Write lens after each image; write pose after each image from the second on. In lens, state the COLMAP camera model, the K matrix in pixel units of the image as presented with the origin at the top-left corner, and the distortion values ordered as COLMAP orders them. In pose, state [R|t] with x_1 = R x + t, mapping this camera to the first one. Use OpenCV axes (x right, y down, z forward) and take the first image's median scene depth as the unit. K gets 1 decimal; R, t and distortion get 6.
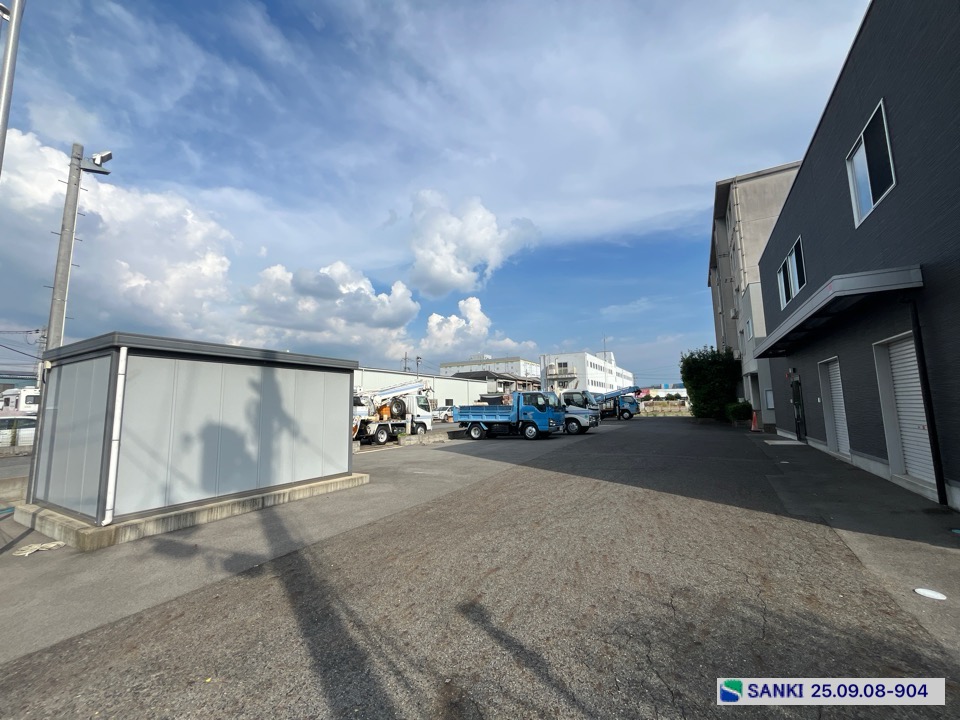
lens RADIAL K [[391.5, 0, 478.3], [0, 391.5, 359.6], [0, 0, 1]] dist [0.000747, -0.000073]
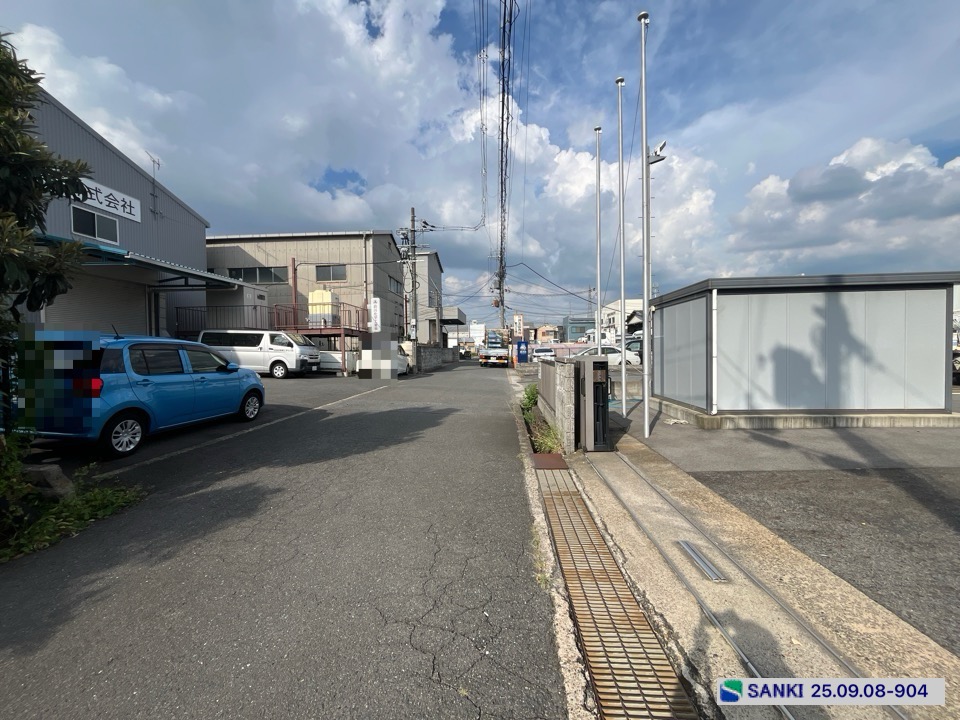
lens RADIAL K [[389.9, 0, 476.5], [0, 389.9, 361.0], [0, 0, 1]] dist [-0.001697, -0.000095]
pose [[0.429362, 0.035513, -0.902434, -0.030063], [0.119850, 0.988149, 0.095909, -0.013501], [0.895145, -0.149336, 0.420017, -0.304077]]
